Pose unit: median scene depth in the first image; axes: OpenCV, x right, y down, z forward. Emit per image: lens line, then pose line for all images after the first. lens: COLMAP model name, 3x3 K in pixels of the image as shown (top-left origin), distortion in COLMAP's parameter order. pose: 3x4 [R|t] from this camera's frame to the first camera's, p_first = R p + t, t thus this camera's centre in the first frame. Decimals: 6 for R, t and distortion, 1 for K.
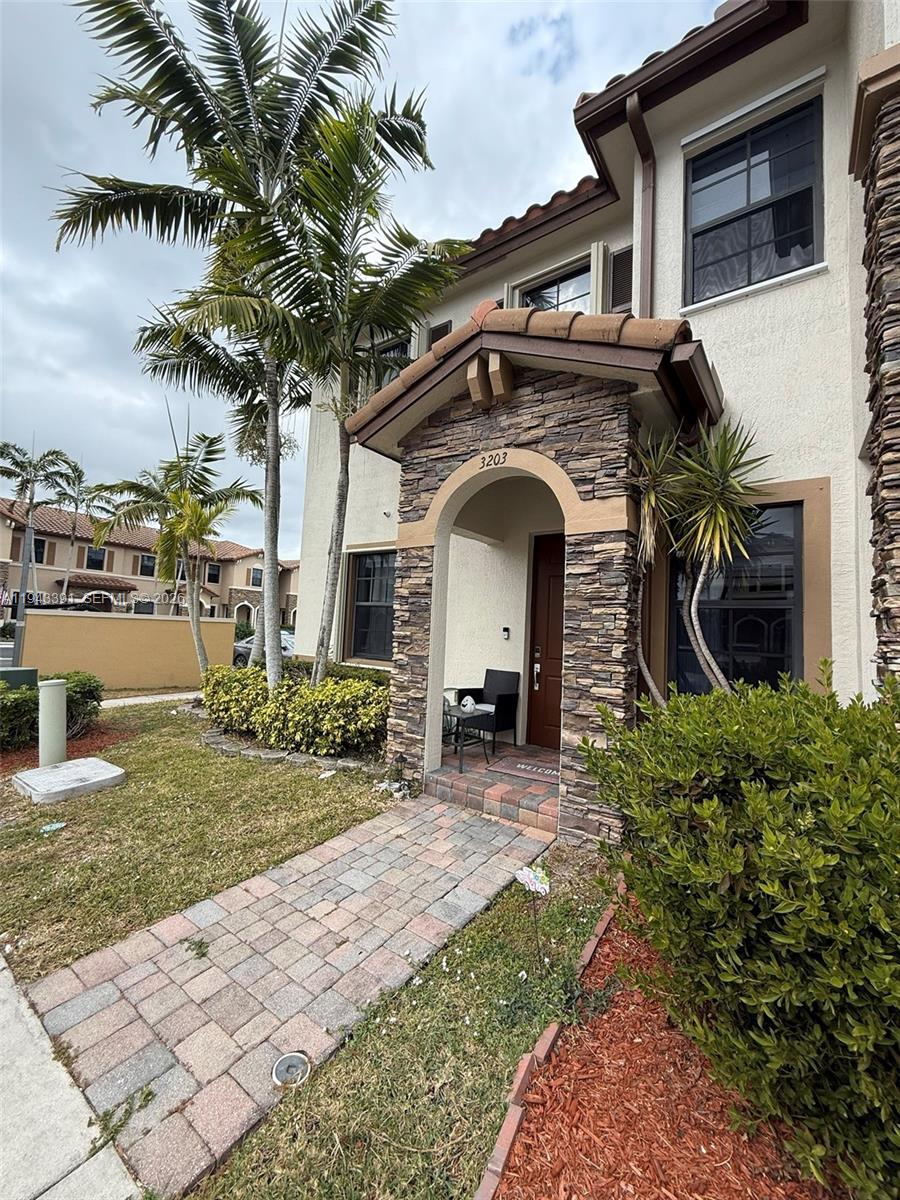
lens RADIAL K [[479.4, 0, 451.4], [0, 479.4, 595.0], [0, 0, 1]] dist [0.001216, 0.000137]
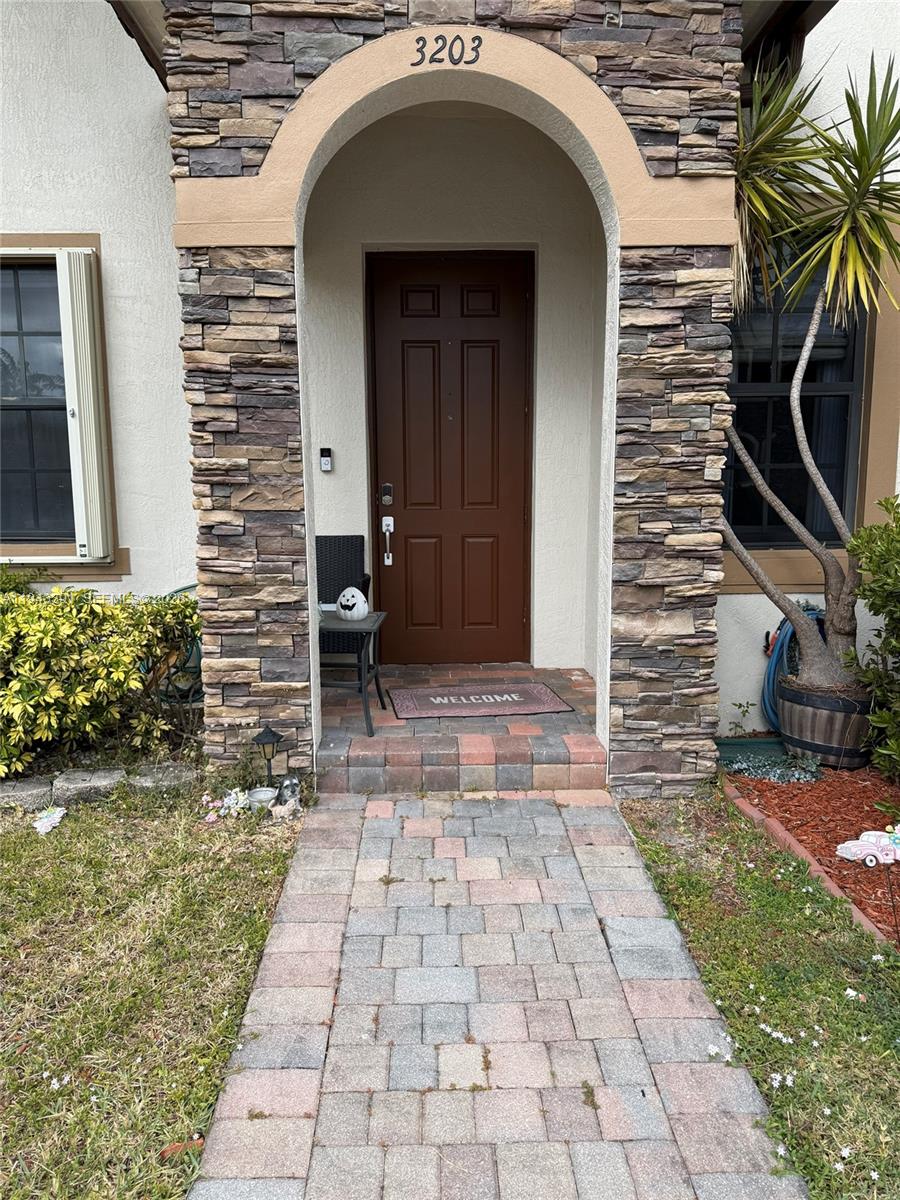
lens RADIAL K [[844.2, 0, 451.3], [0, 844.2, 607.3], [0, 0, 1]] dist [0.025052, -0.033365]
pose [[0.798294, -0.141091, 0.585509, -0.476019], [0.001294, 0.972572, 0.232598, 0.037752], [-0.602267, -0.184924, 0.776581, 0.327195]]
